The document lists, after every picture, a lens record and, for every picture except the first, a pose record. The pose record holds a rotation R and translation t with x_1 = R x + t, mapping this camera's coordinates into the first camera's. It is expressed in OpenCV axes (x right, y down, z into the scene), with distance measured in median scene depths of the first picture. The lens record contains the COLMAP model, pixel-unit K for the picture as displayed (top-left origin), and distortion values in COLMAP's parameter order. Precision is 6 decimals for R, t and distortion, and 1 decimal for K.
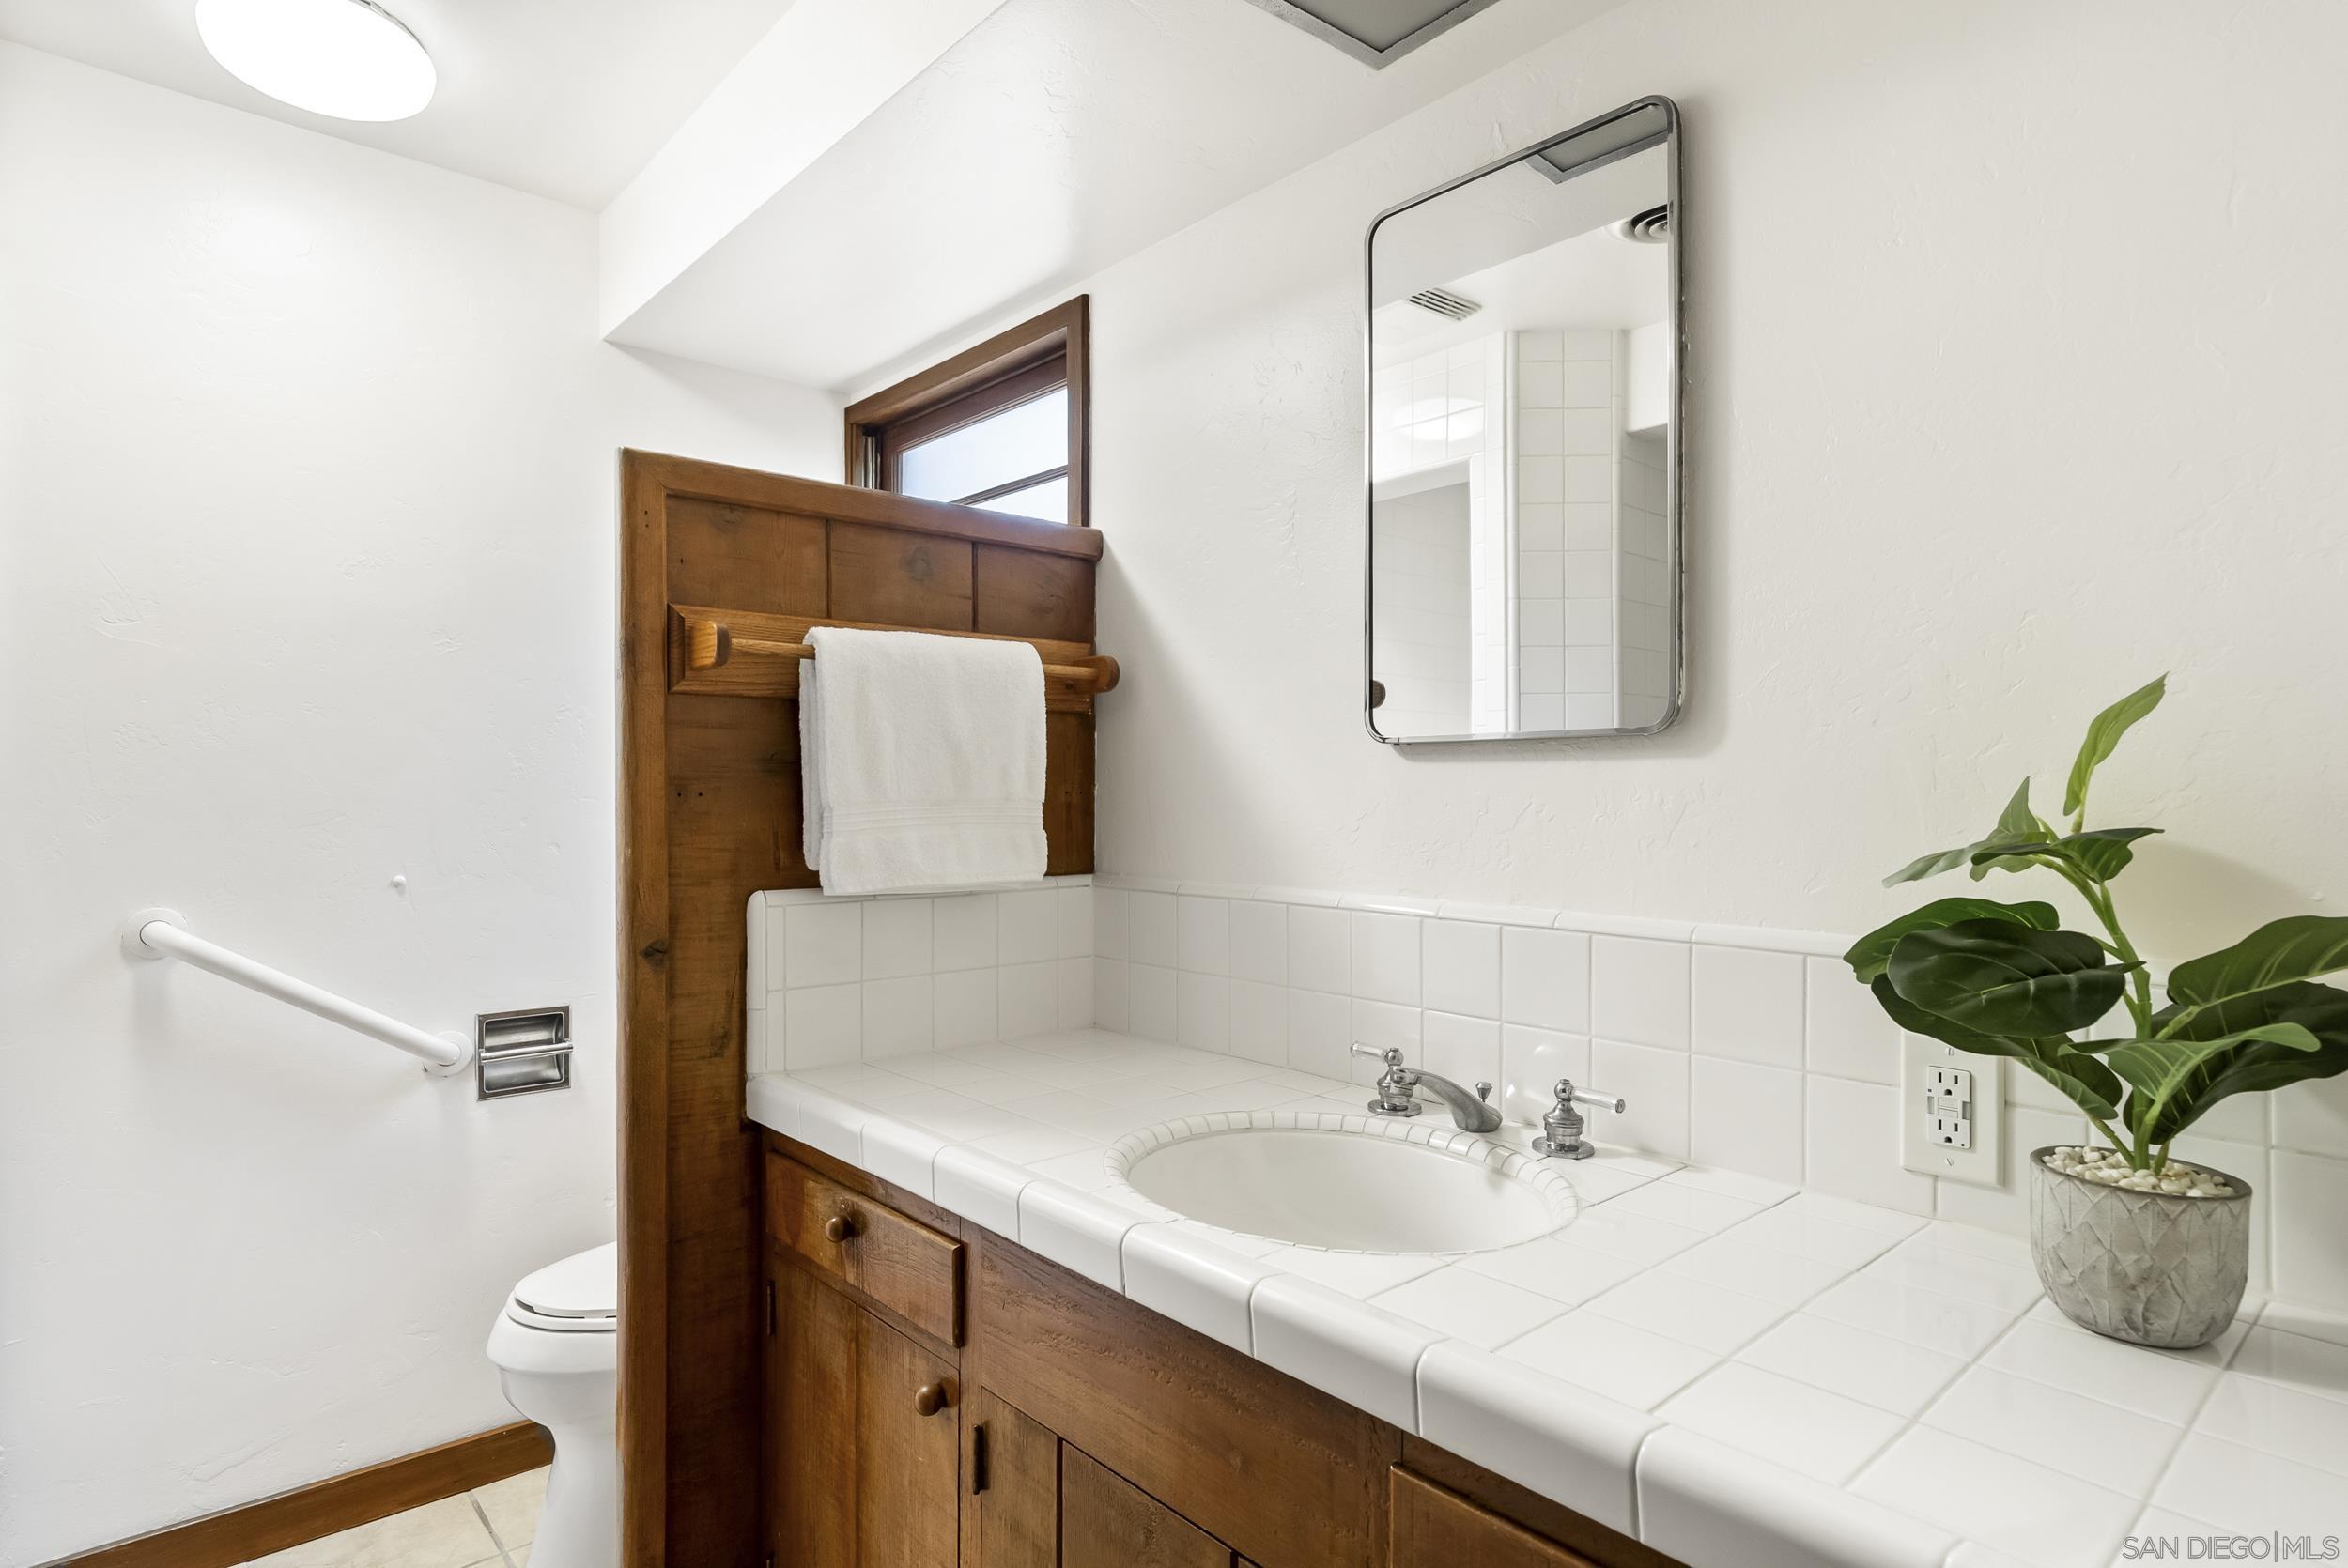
lens RADIAL K [[1242.0, 0, 1180.3], [0, 1242.0, 786.7], [0, 0, 1]] dist [0.002073, -0.000043]
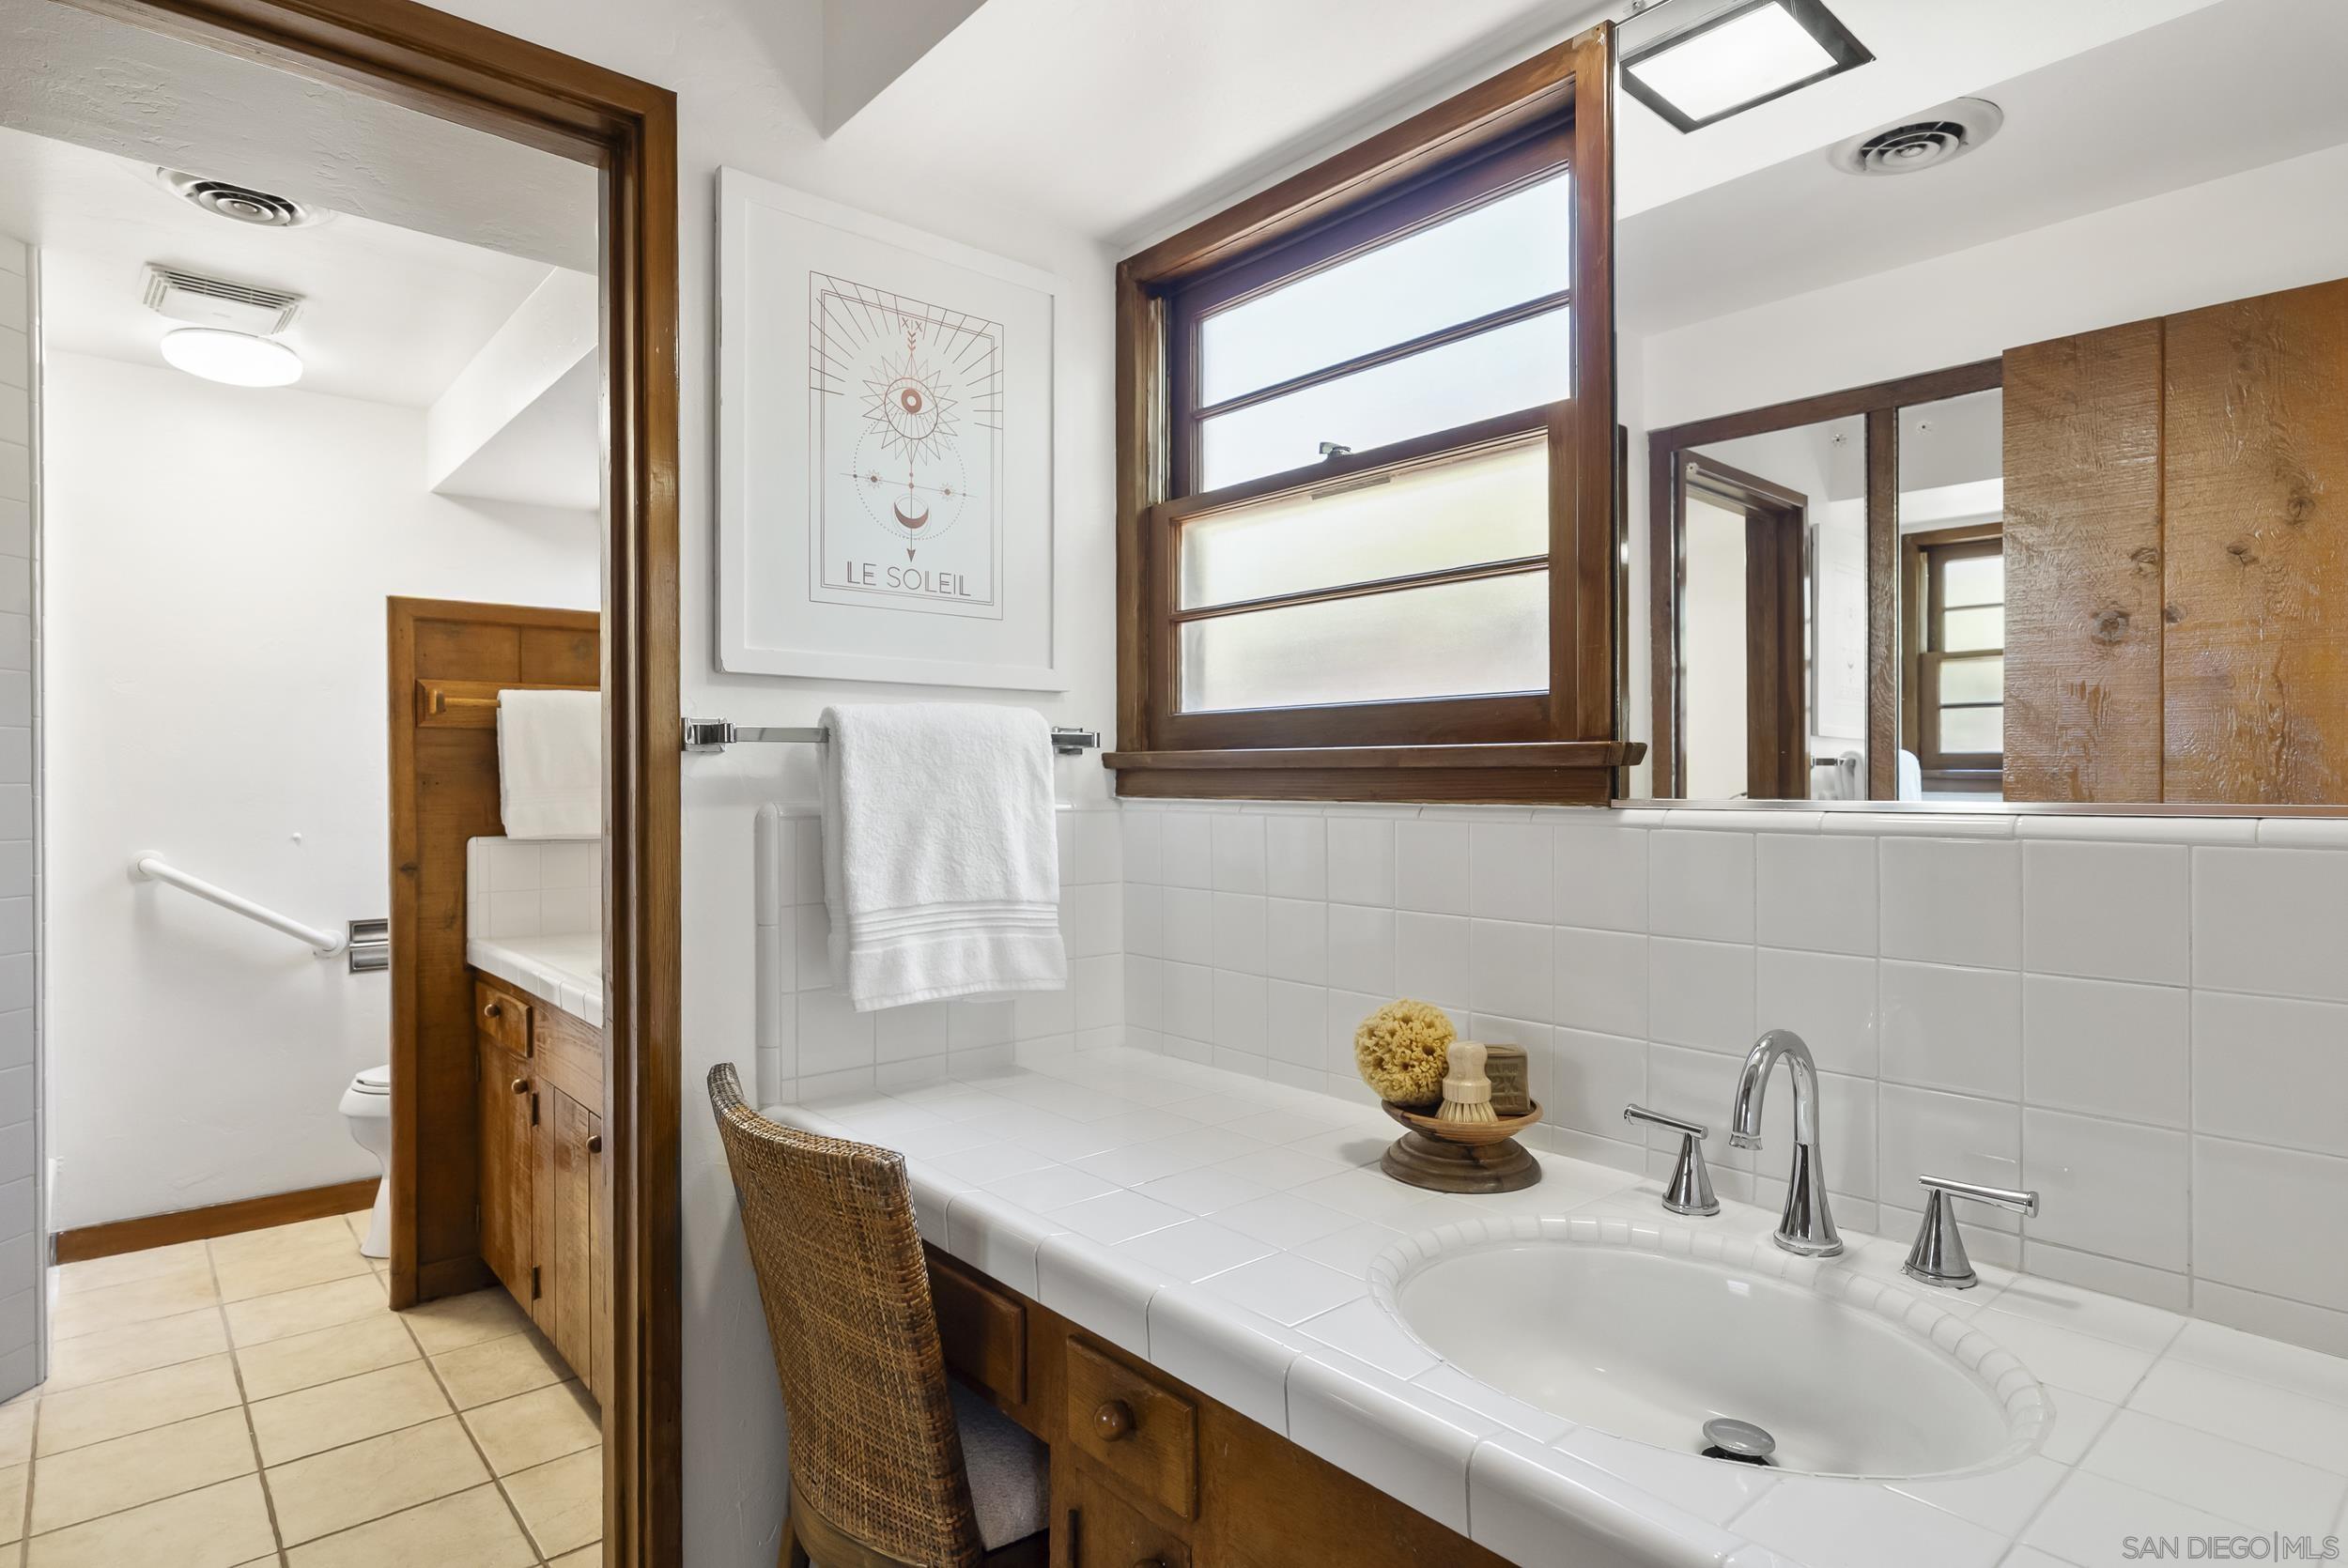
lens RADIAL K [[1234.8, 0, 1173.5], [0, 1234.8, 779.2], [0, 0, 1]] dist [-0.001369, -0.000430]
pose [[0.999842, -0.003581, -0.017398, 0.710141], [0.003685, 0.999975, 0.005963, -0.006366], [0.017377, -0.006026, 0.999831, -0.771947]]
